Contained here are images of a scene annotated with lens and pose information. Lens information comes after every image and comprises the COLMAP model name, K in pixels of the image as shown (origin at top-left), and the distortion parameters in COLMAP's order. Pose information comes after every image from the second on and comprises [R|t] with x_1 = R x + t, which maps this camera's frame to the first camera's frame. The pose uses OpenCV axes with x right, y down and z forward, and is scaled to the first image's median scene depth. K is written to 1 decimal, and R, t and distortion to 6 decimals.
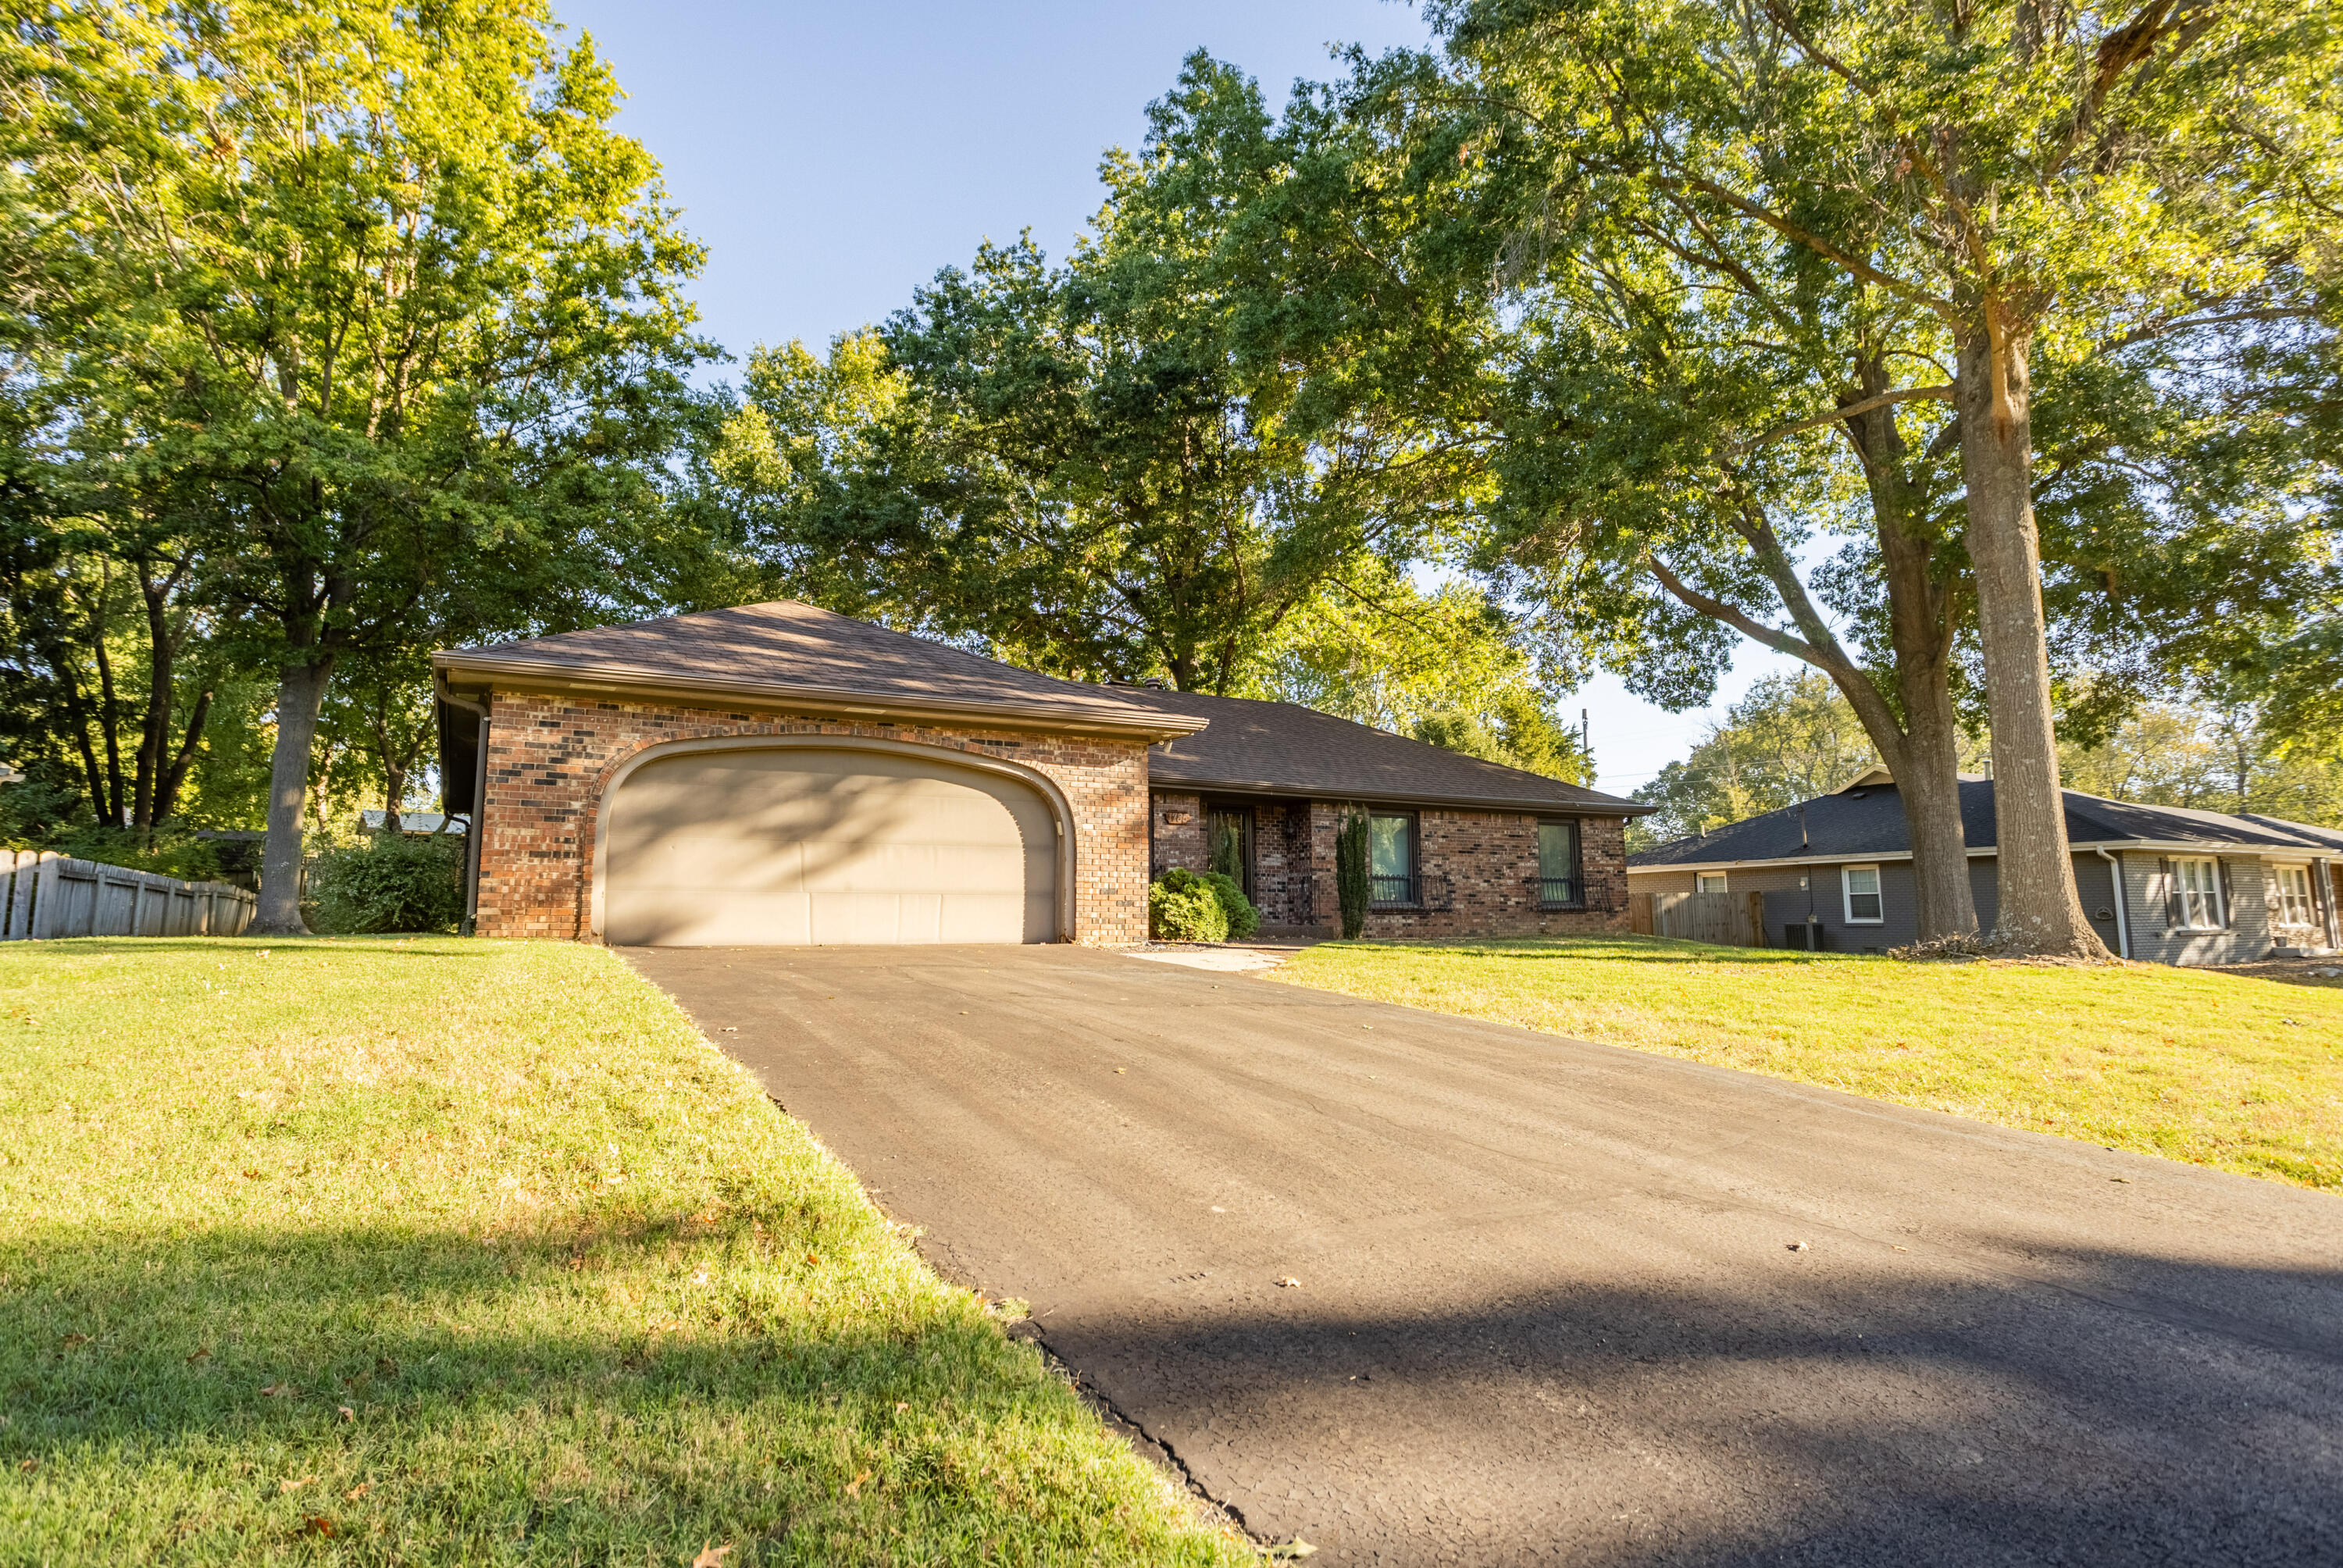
lens RADIAL K [[1168.3, 0, 1171.5], [0, 1168.3, 784.0], [0, 0, 1]] dist [-0.032732, -0.000022]
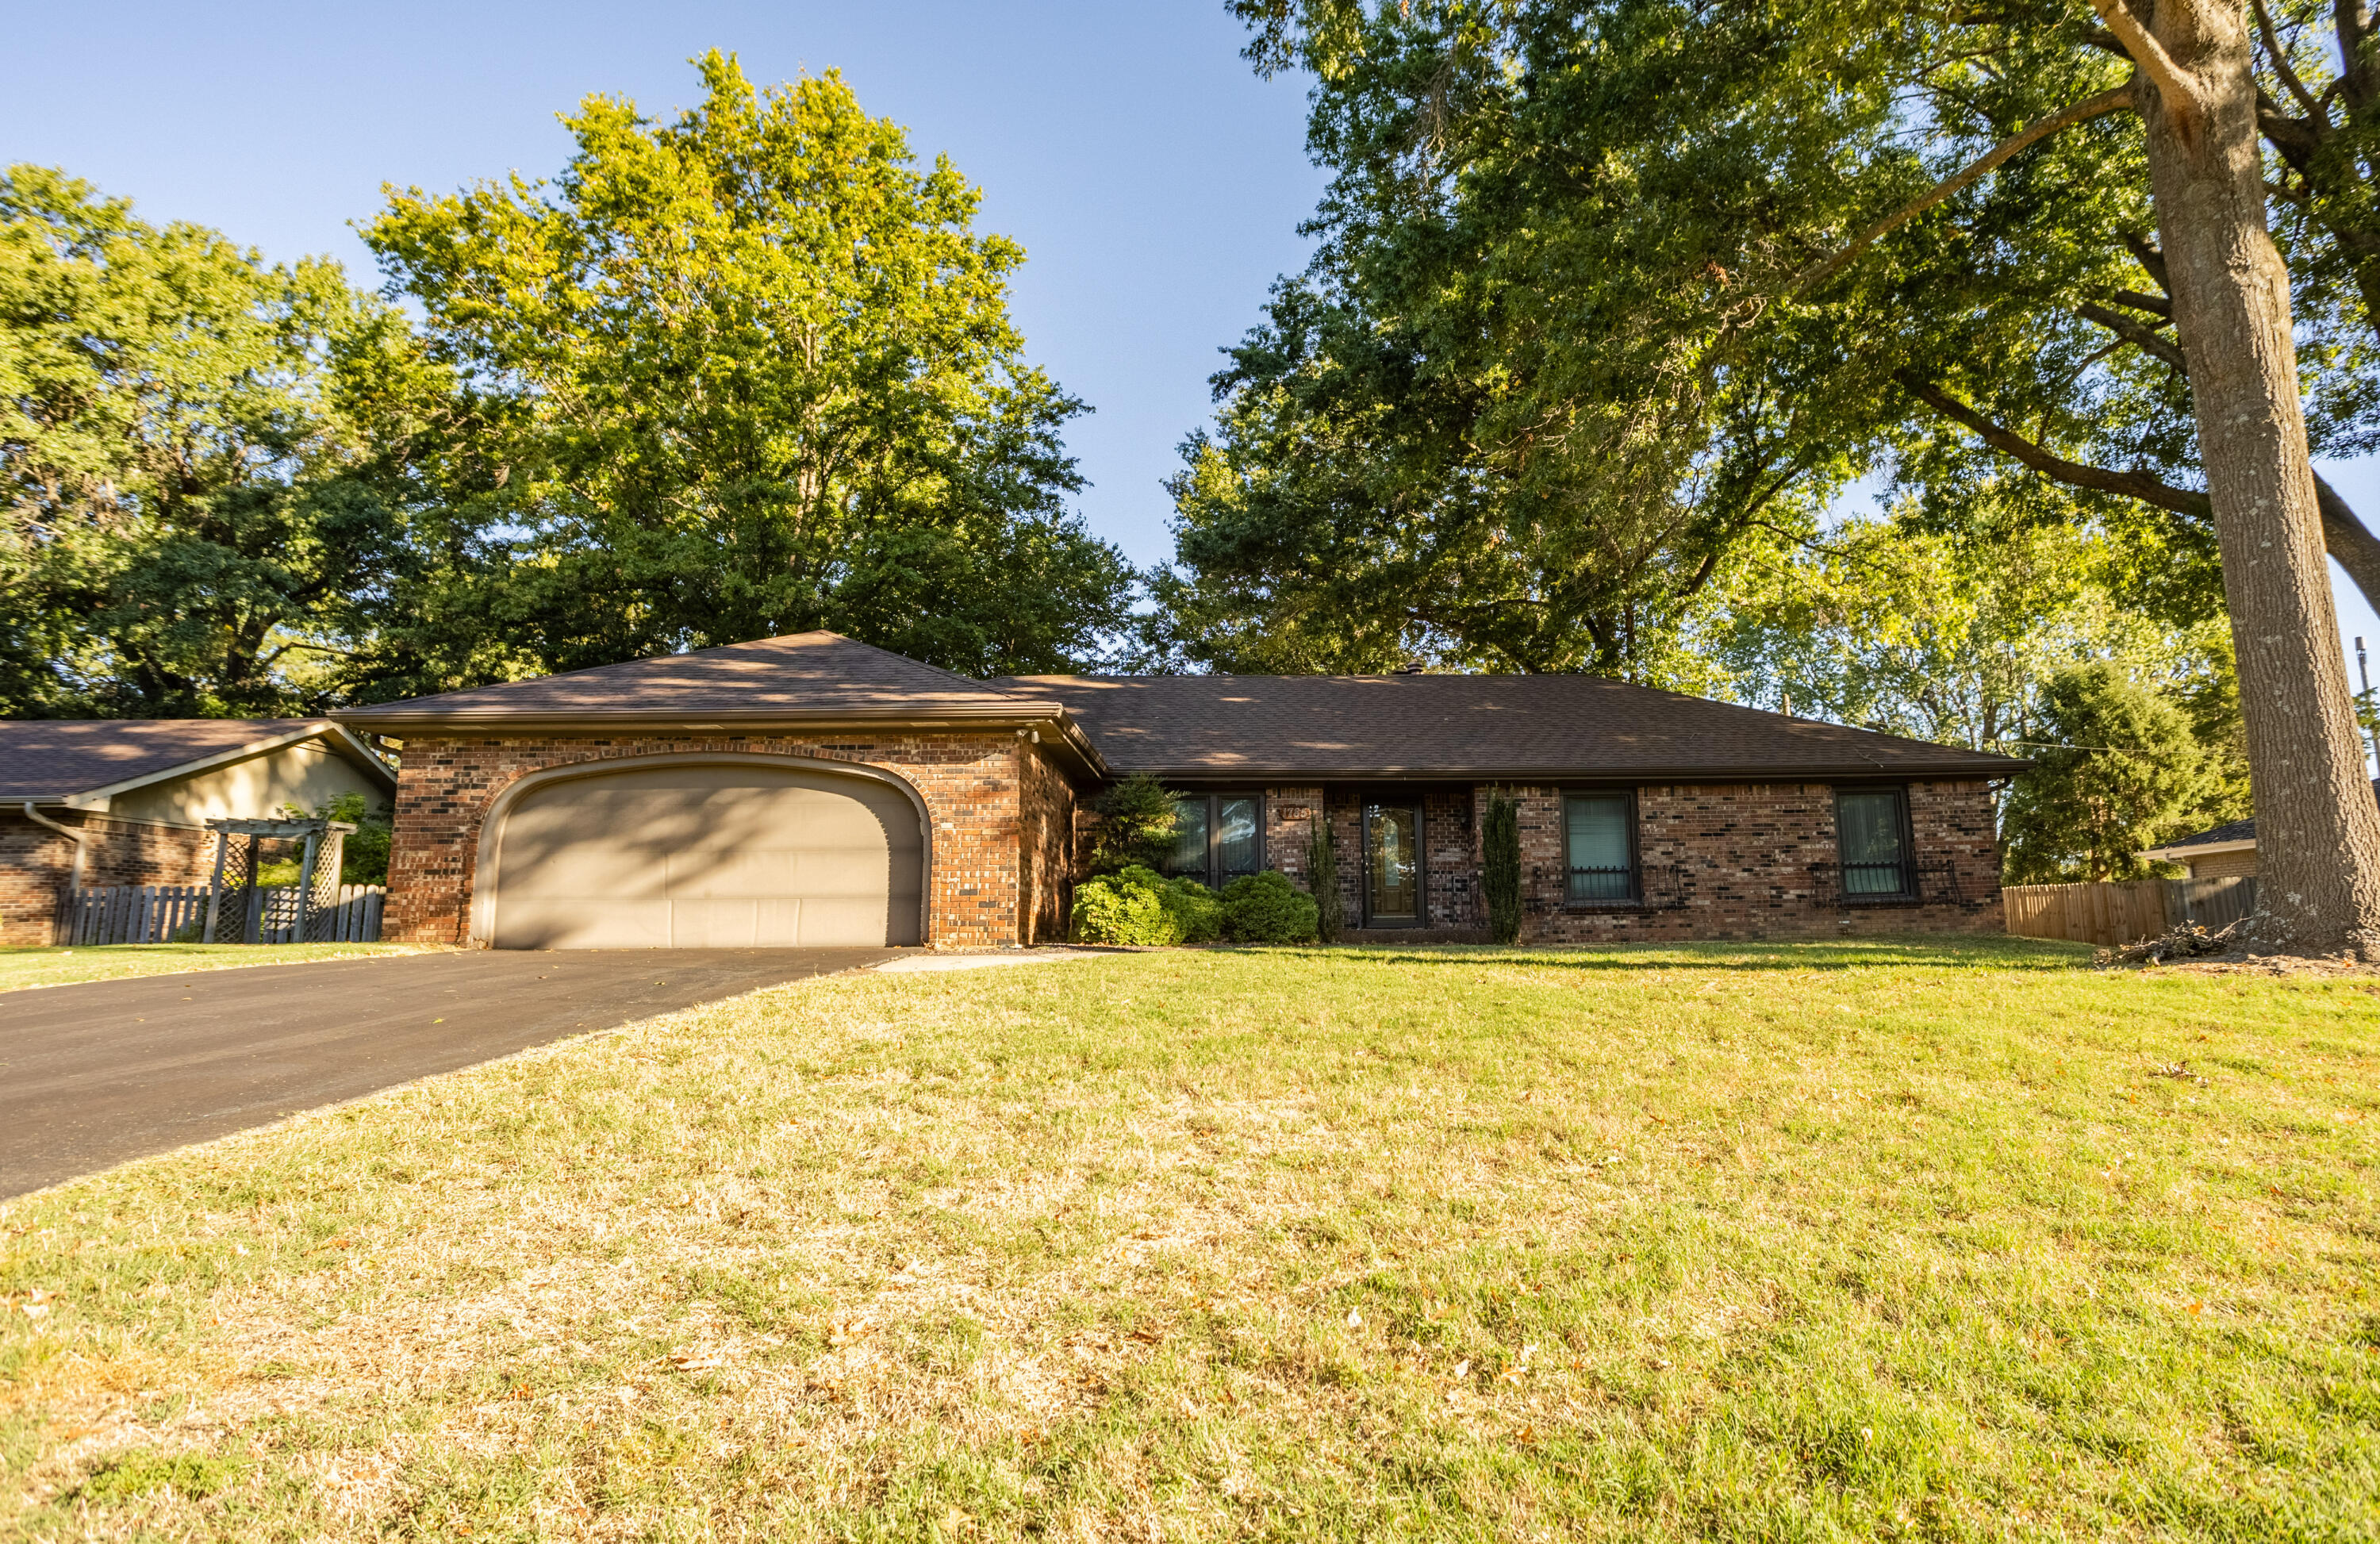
lens RADIAL K [[1182.4, 0, 1190.0], [0, 1182.4, 772.0], [0, 0, 1]] dist [-0.032040, -0.000178]
pose [[0.895434, -0.072070, -0.439321, 0.550081], [0.063176, 0.997394, -0.034853, 0.039494], [0.440688, 0.003454, 0.897654, 0.216468]]
